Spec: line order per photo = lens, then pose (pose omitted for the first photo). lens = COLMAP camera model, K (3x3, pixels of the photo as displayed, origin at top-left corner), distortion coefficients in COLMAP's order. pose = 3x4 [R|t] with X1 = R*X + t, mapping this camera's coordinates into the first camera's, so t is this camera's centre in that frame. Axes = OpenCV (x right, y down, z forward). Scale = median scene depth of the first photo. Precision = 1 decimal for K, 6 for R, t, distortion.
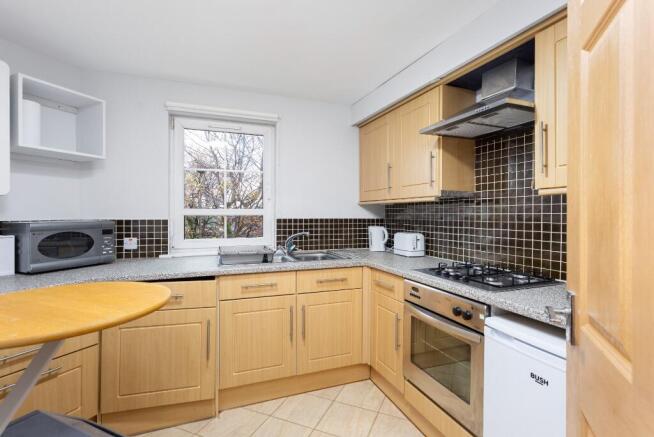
lens RADIAL K [[317.7, 0, 329.5], [0, 317.7, 216.0], [0, 0, 1]] dist [-0.005546, 0.000338]
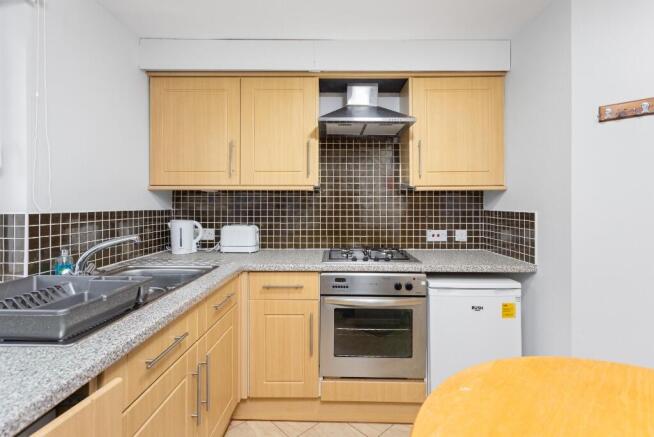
lens RADIAL K [[317.7, 0, 337.6], [0, 317.7, 202.6], [0, 0, 1]] dist [-0.005546, 0.000338]
pose [[0.375295, 0.000661, 0.926905, -0.541354], [0.006598, 0.999973, -0.003384, -0.005207], [-0.926882, 0.007386, 0.375281, 0.530741]]
